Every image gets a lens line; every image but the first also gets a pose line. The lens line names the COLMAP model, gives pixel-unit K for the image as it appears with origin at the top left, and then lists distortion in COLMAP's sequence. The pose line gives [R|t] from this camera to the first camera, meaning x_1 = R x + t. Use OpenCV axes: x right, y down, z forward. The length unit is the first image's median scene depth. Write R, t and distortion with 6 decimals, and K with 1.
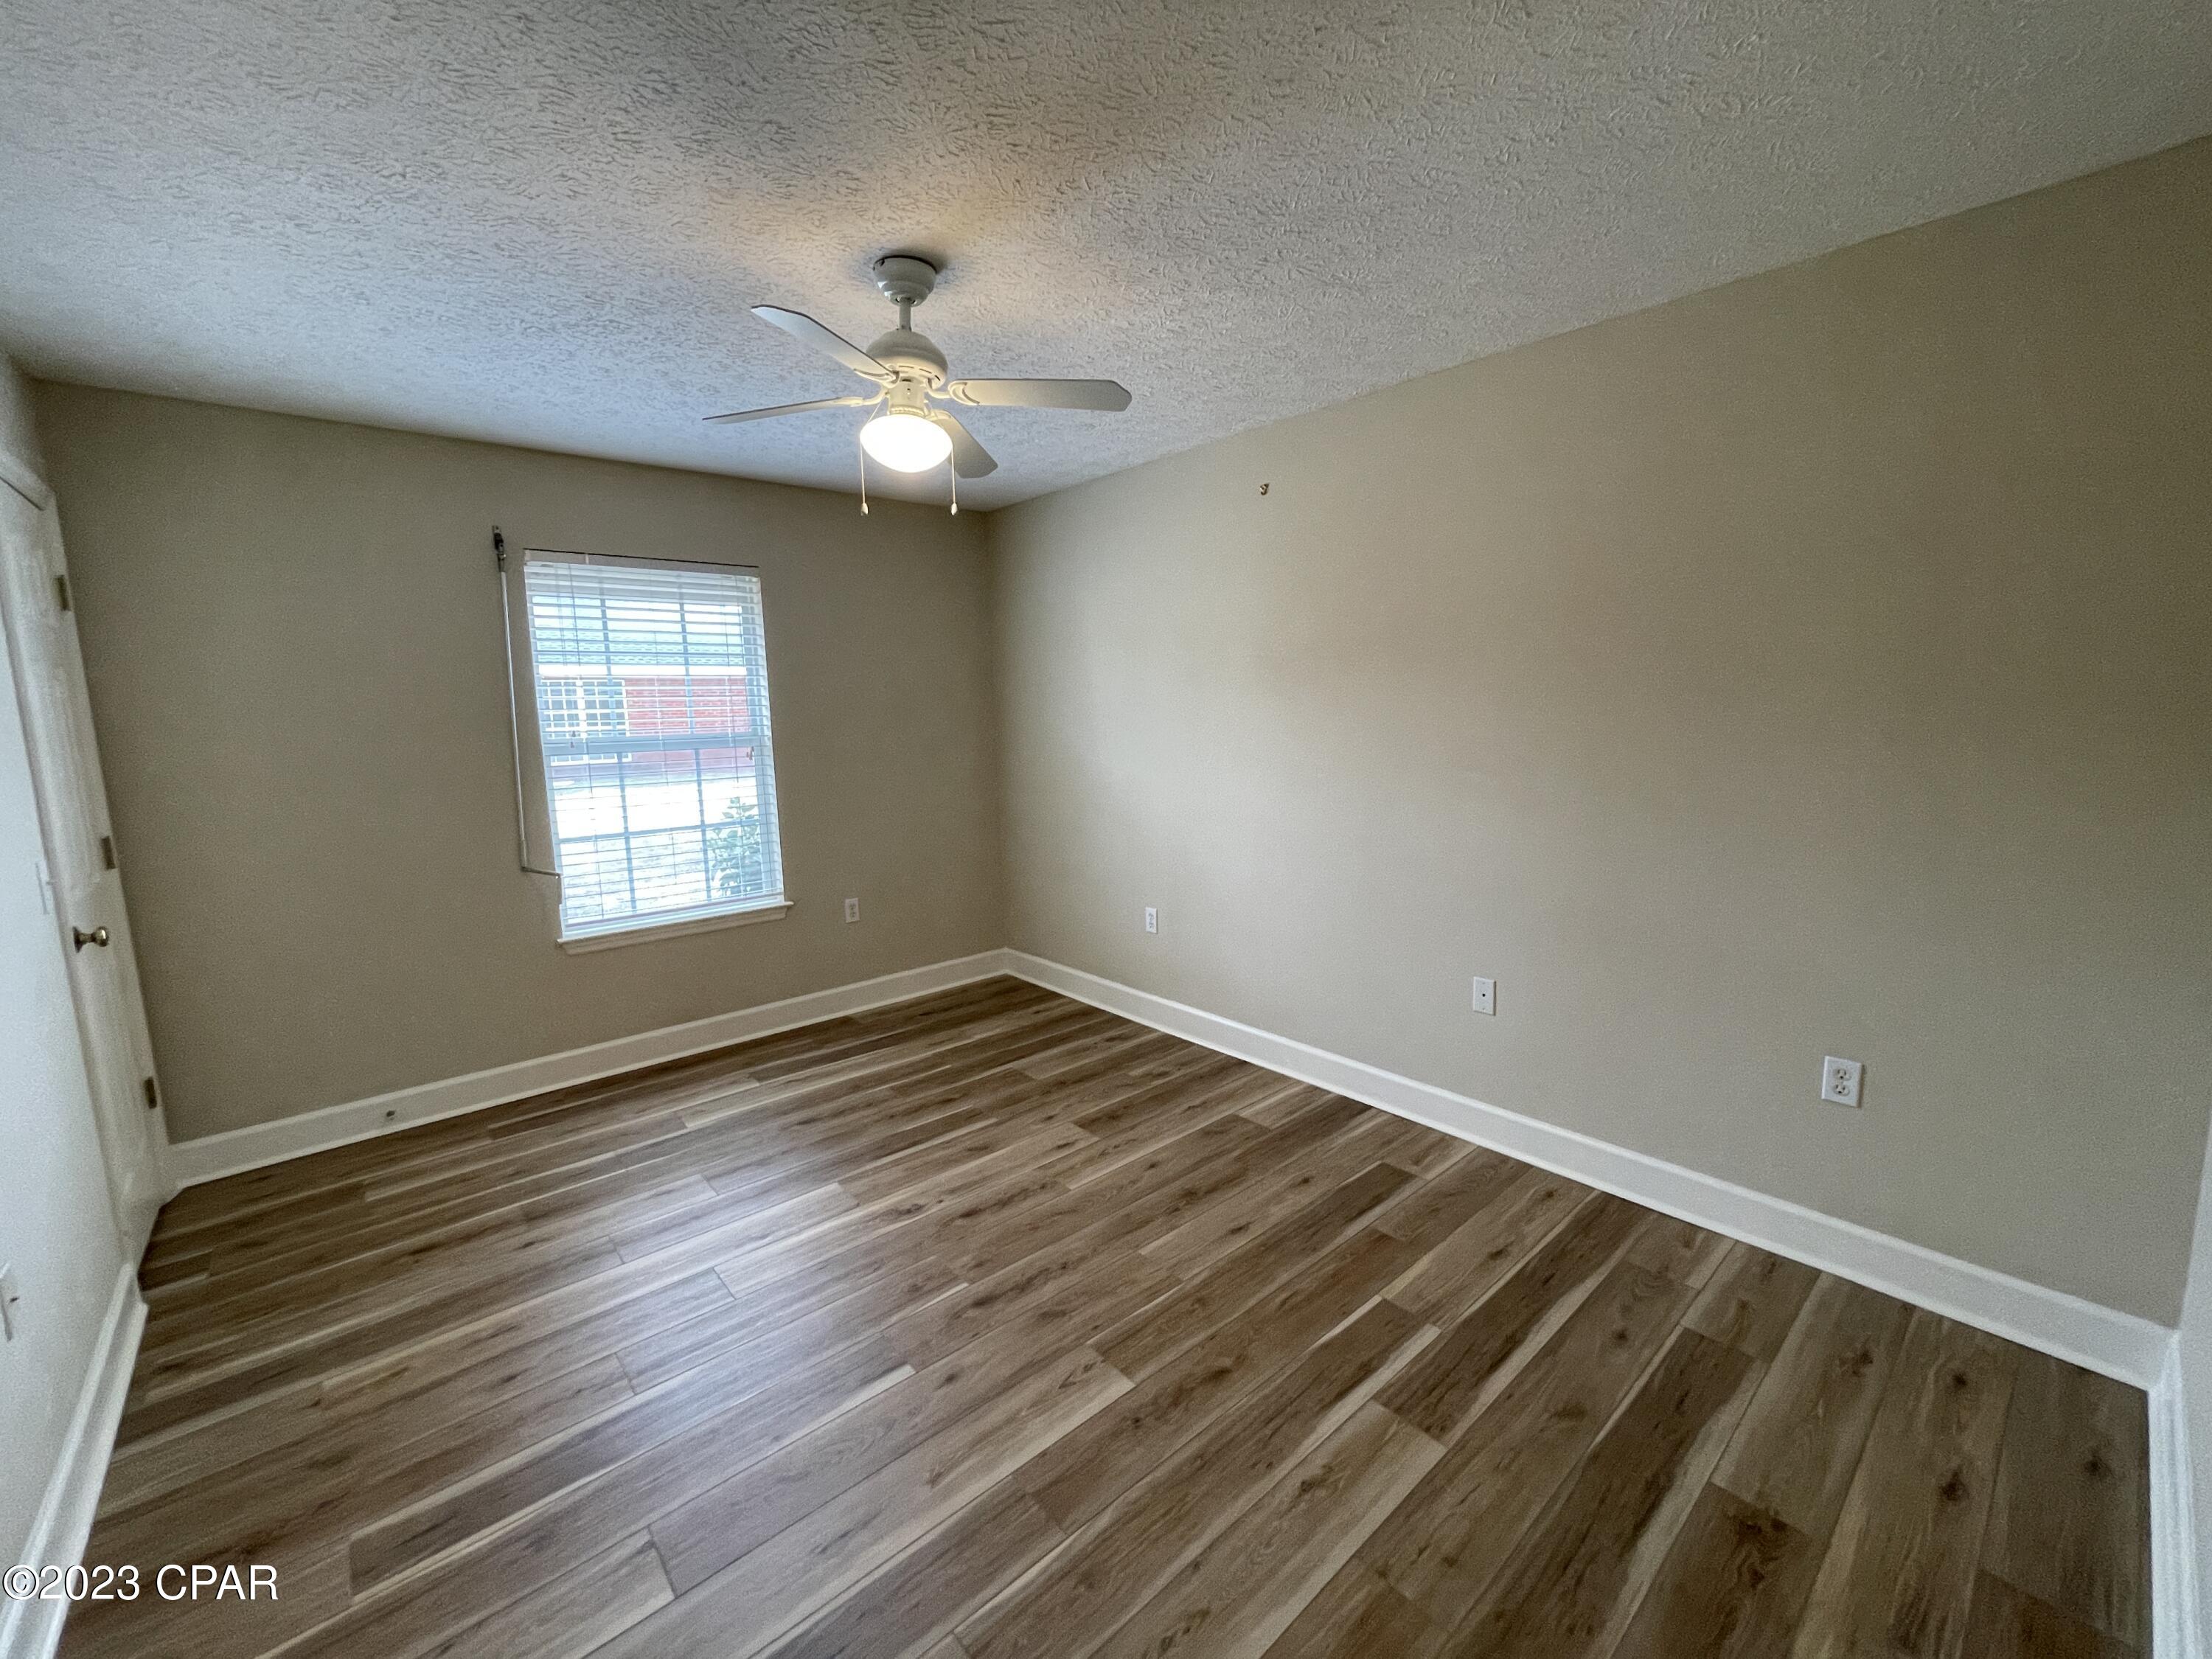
lens RADIAL K [[895.4, 0, 1105.4], [0, 895.4, 835.9], [0, 0, 1]] dist [-0.003069, -0.000316]
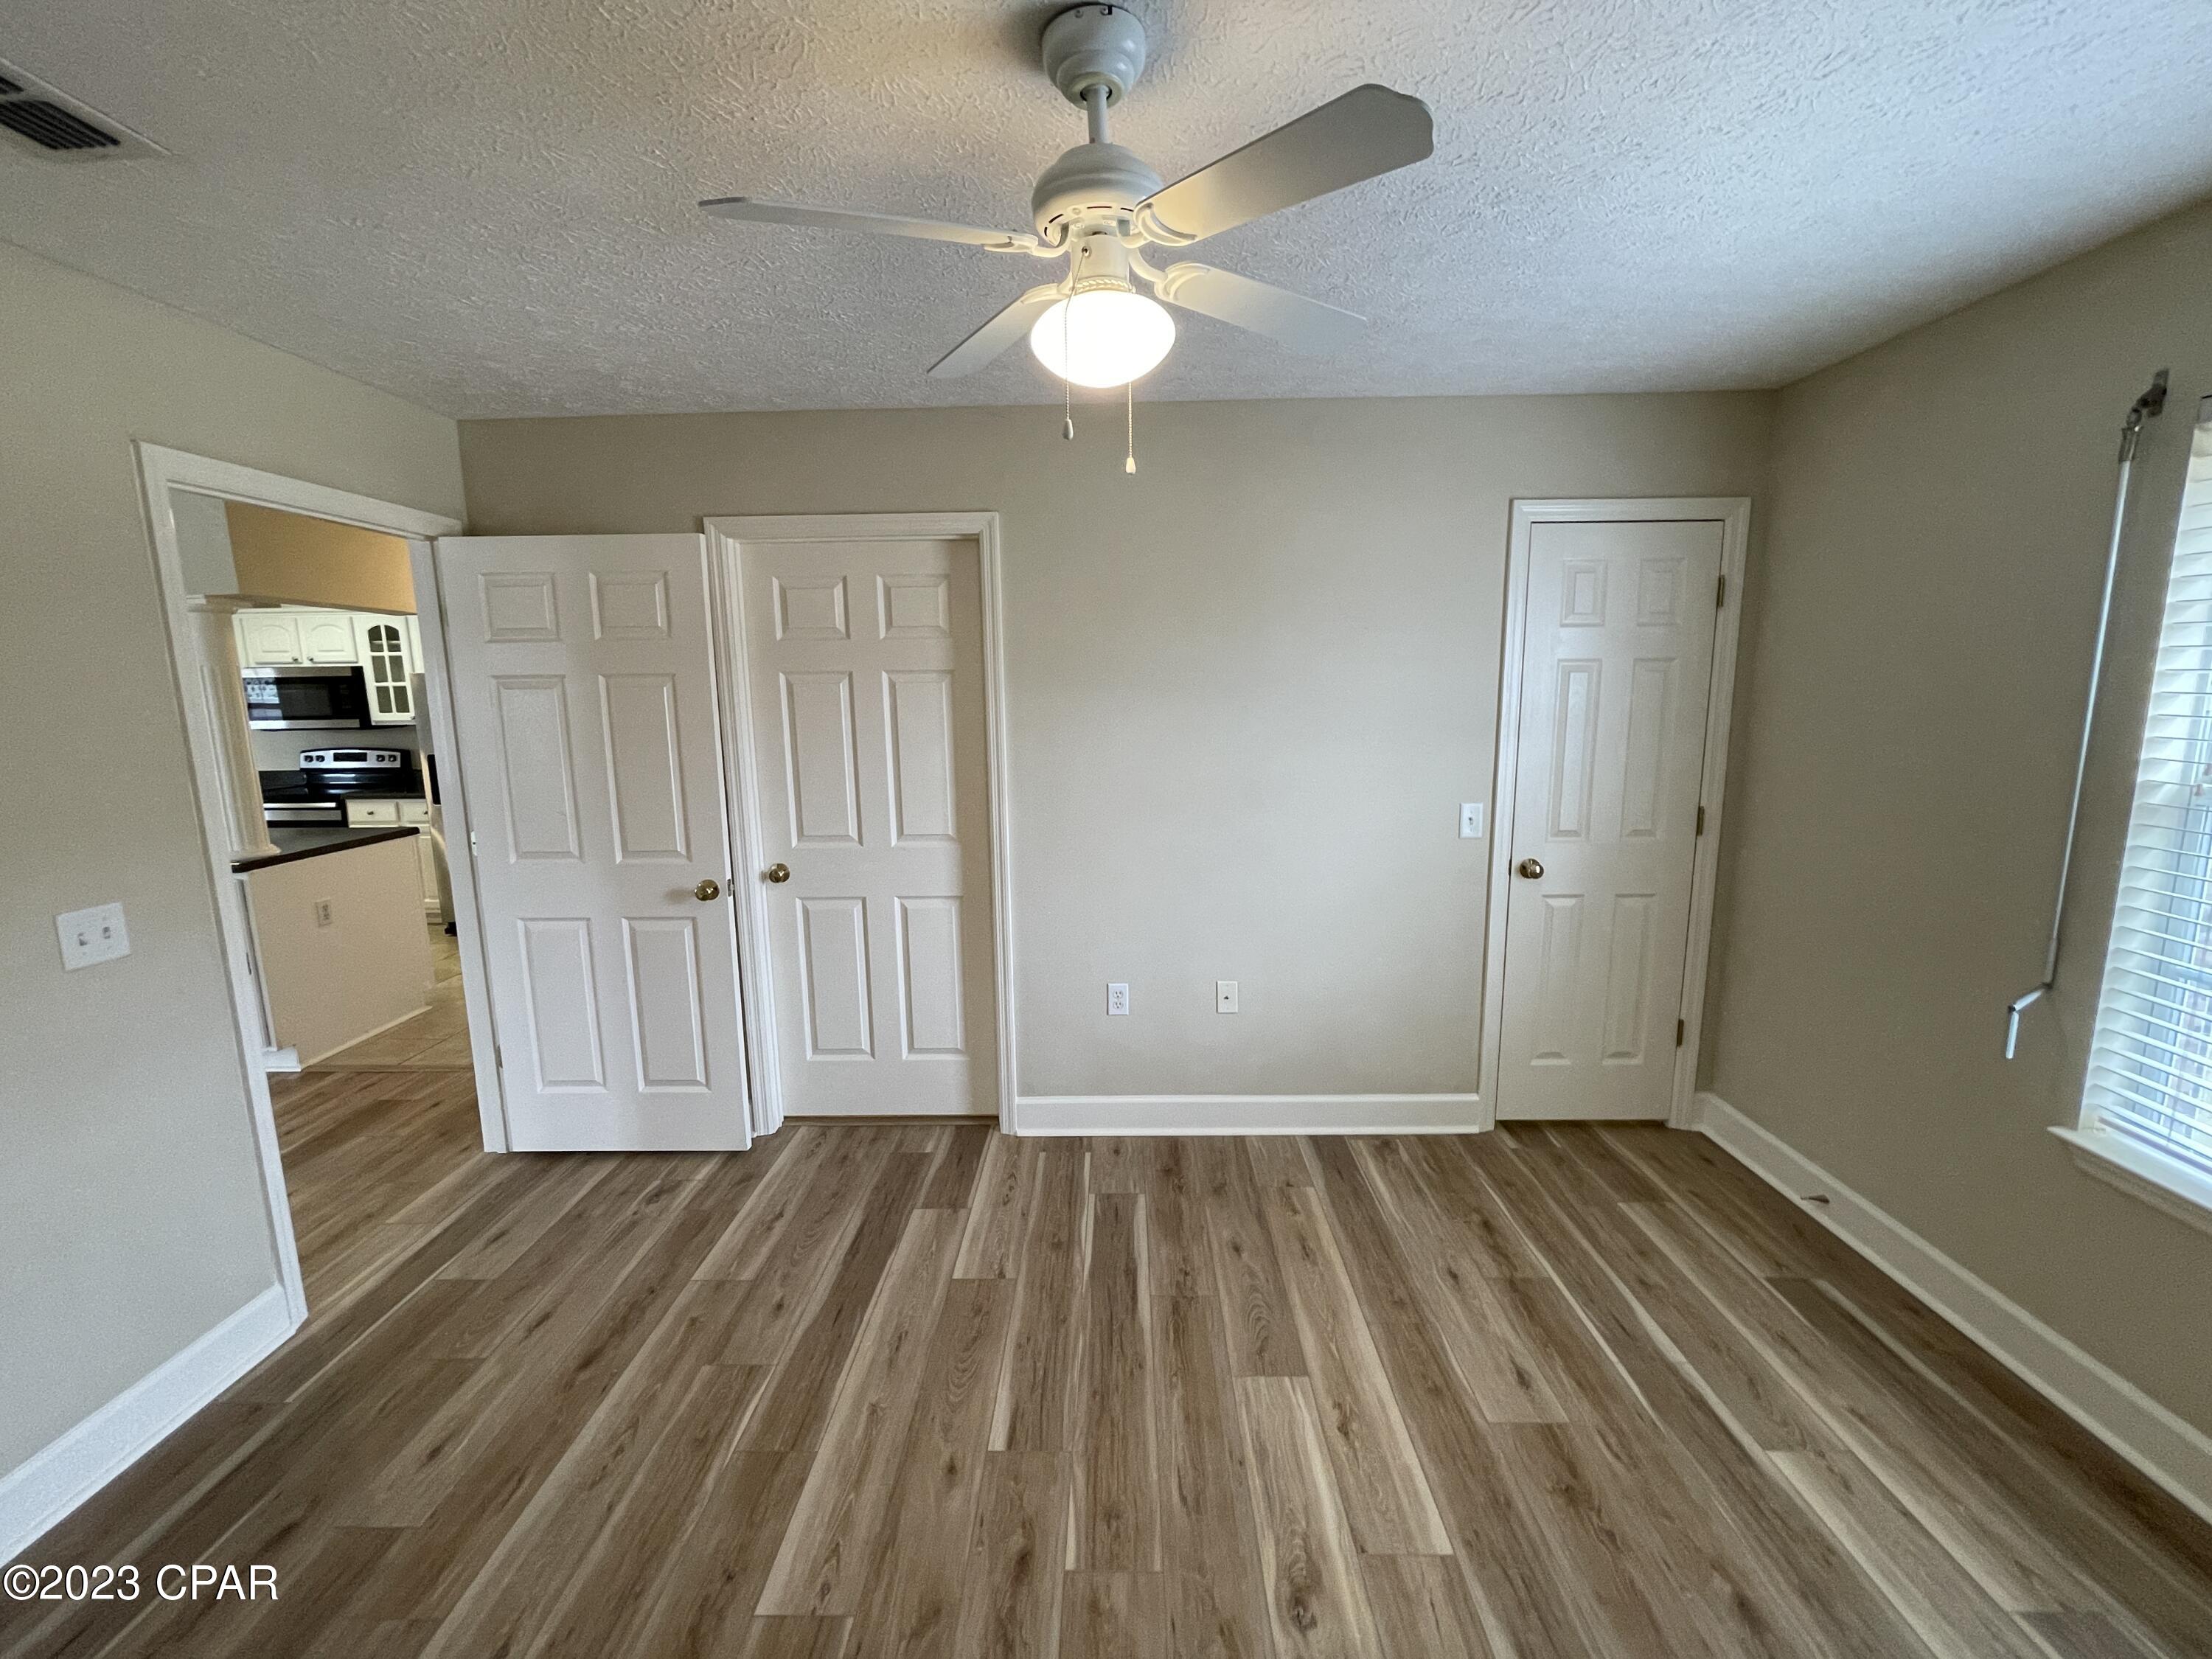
lens RADIAL K [[895.4, 0, 1098.3], [0, 895.4, 824.3], [0, 0, 1]] dist [-0.003069, -0.000316]
pose [[-0.675918, 0.145364, -0.722498, 0.375195], [-0.082470, 0.959278, 0.270157, -0.375437], [0.732347, 0.242189, -0.636405, 1.959817]]
